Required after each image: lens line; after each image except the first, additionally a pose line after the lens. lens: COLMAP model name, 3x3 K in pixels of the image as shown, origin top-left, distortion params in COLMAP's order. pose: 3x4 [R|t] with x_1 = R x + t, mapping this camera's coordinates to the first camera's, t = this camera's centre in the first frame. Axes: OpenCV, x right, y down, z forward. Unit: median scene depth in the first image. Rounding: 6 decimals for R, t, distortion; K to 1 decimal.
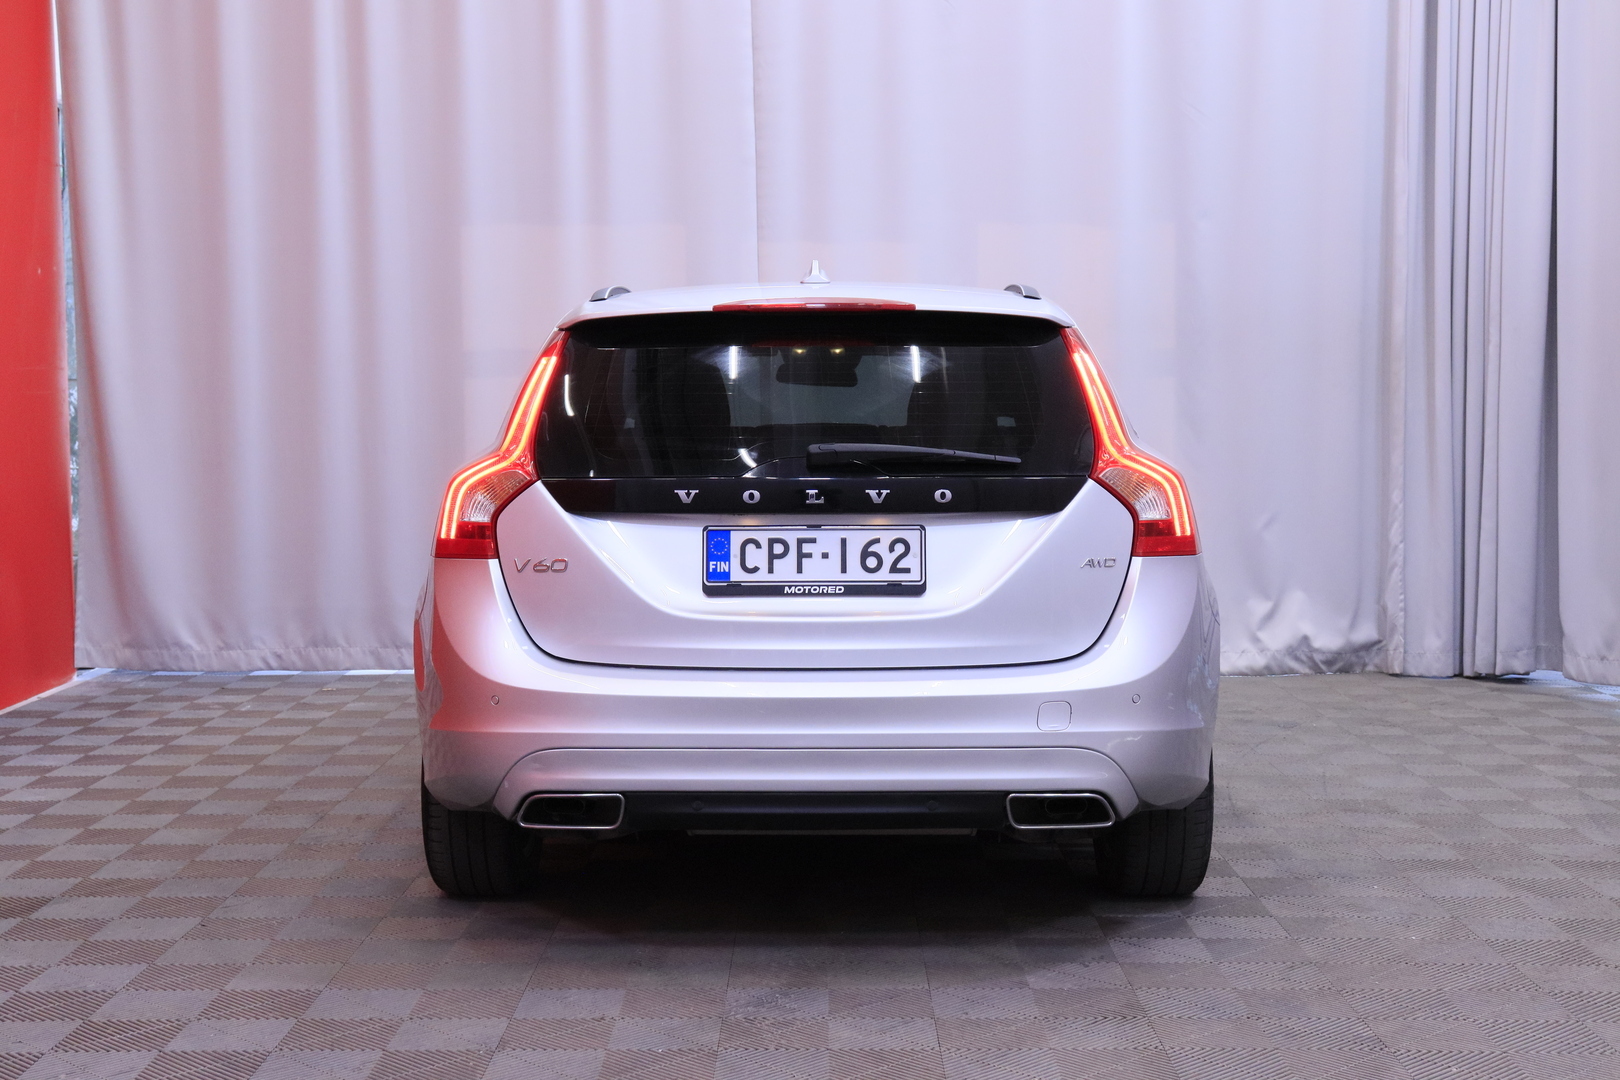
lens RADIAL K [[2219.6, 0, 807.4], [0, 2219.6, 537.4], [0, 0, 1]] dist [0.073149, 0.000000]
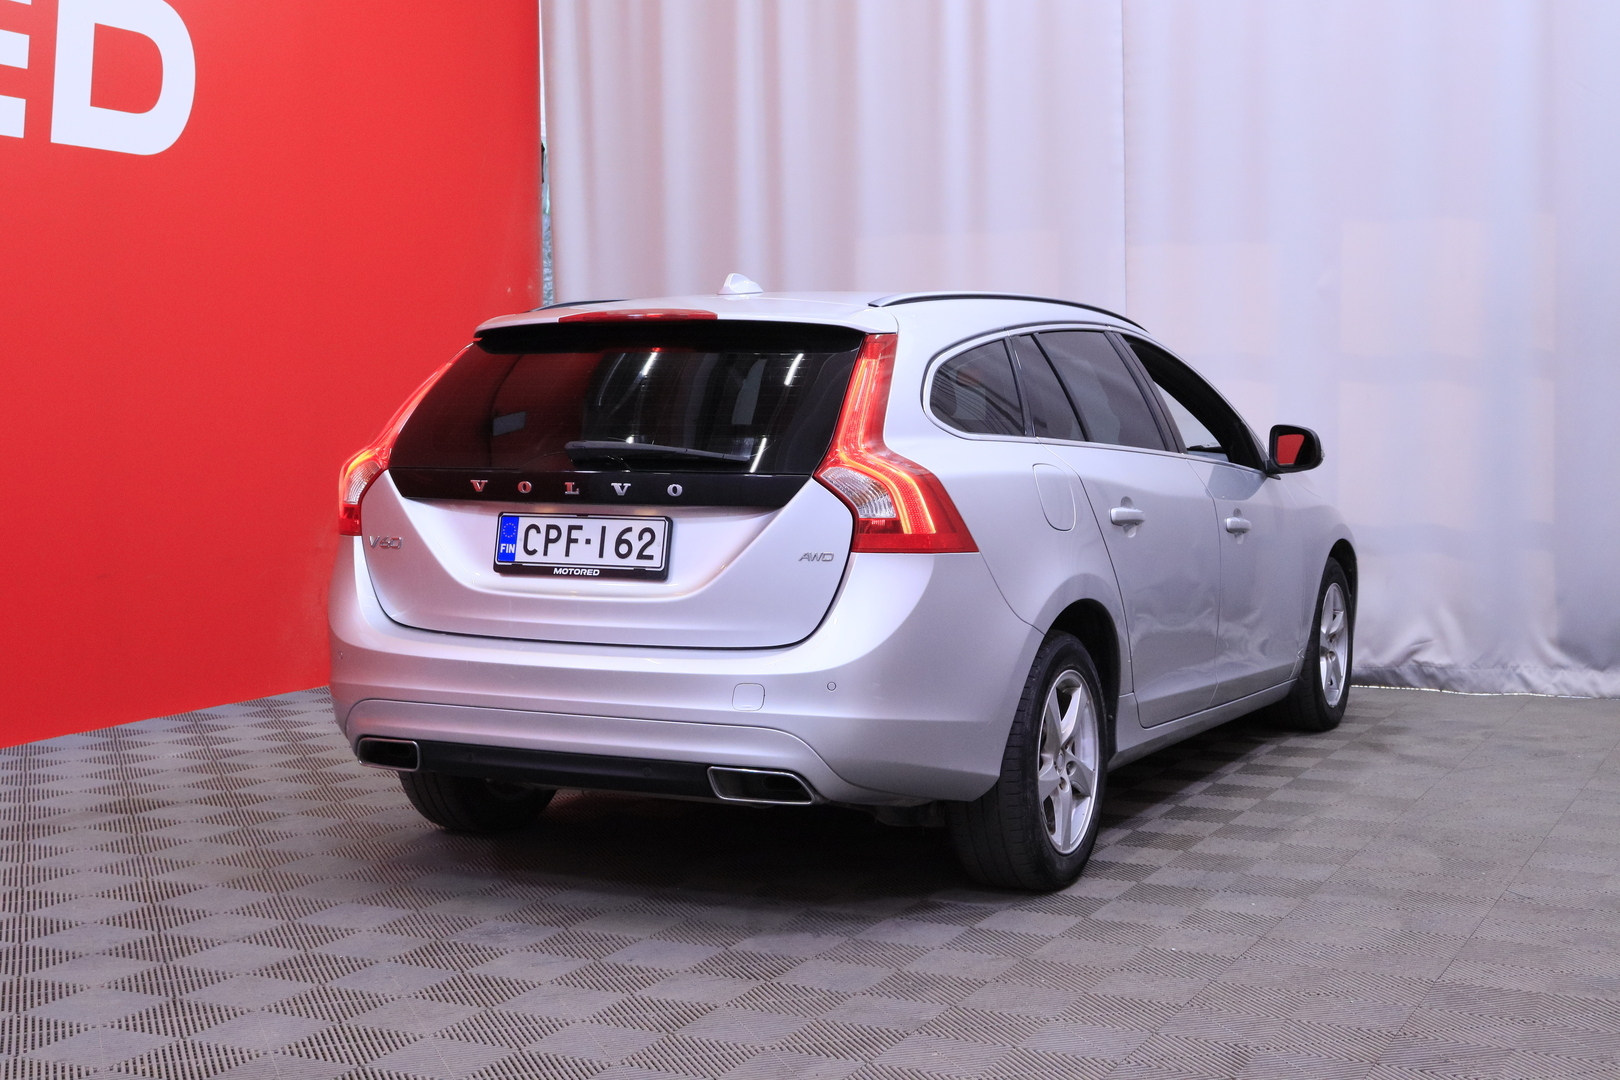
lens RADIAL K [[2219.6, 0, 811.4], [0, 2219.6, 526.1], [0, 0, 1]] dist [0.073149, 0.000000]
pose [[0.903434, 0.028802, -0.427758, 0.585007], [-0.030746, 0.999524, 0.002363, -0.005615], [0.427623, 0.011017, 0.903890, 0.041045]]
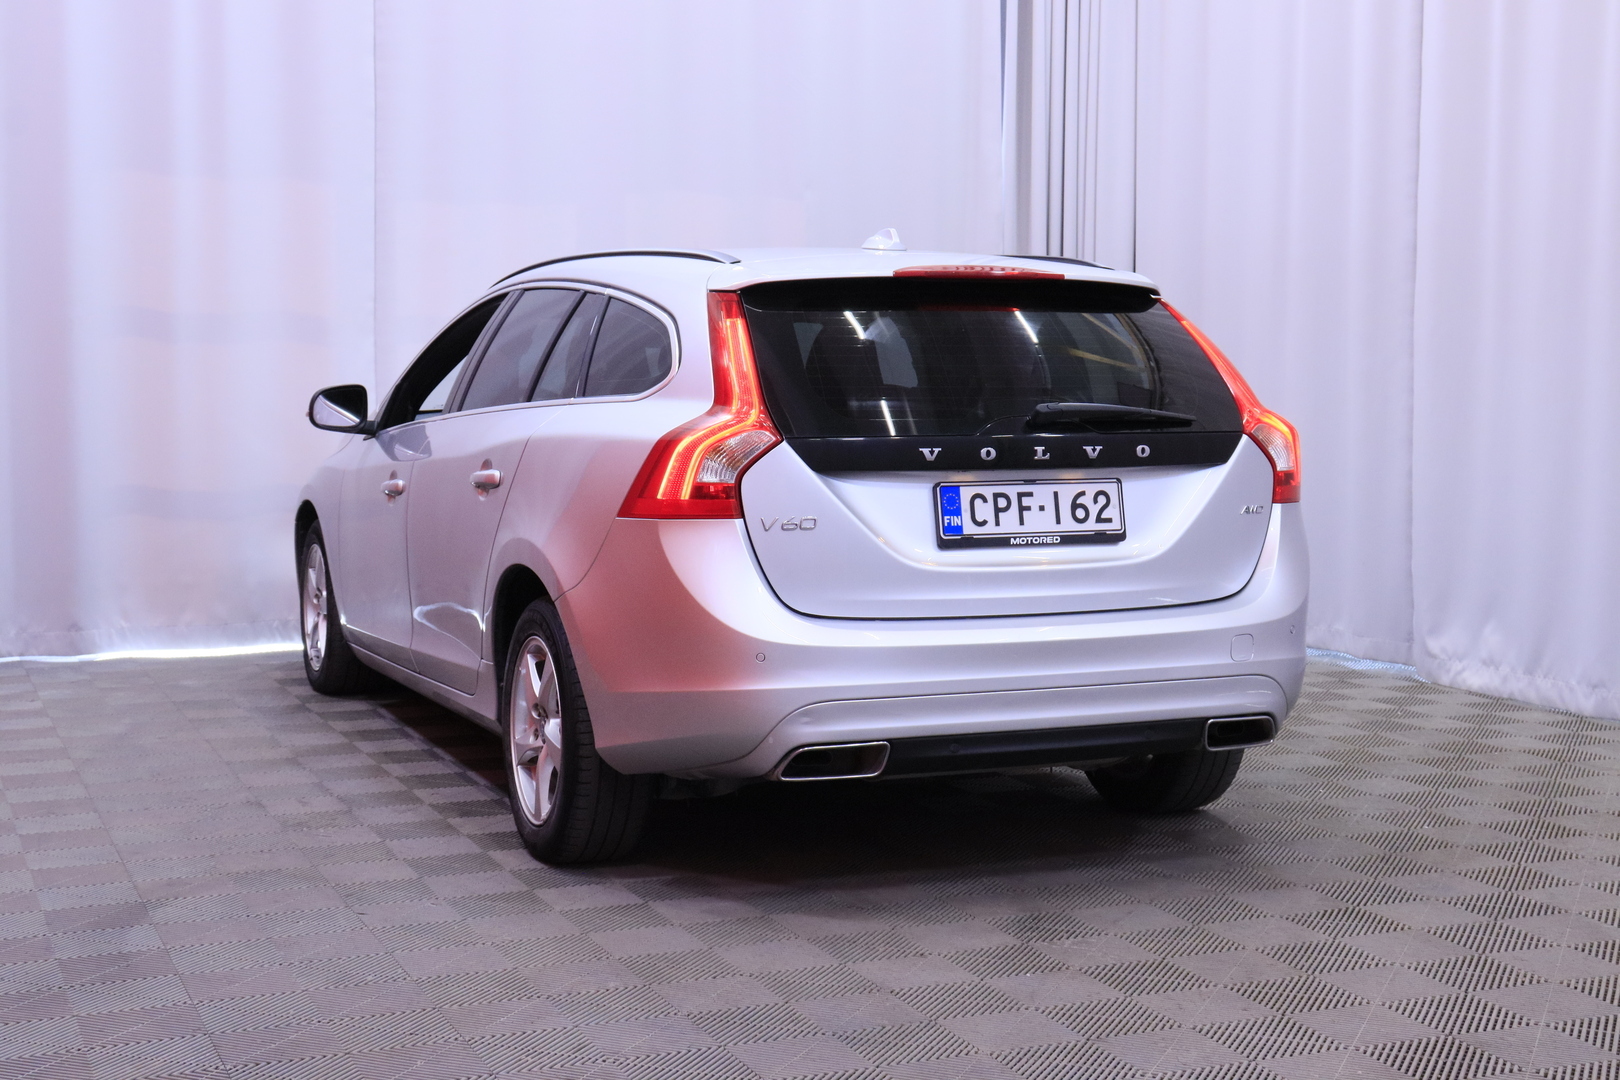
lens RADIAL K [[2219.6, 0, 822.6], [0, 2219.6, 551.0], [0, 0, 1]] dist [0.073149, 0.000000]
pose [[0.915854, -0.029089, 0.400456, -0.516213], [0.019913, 0.999436, 0.027058, -0.002214], [-0.401017, -0.016807, 0.915916, 0.064004]]
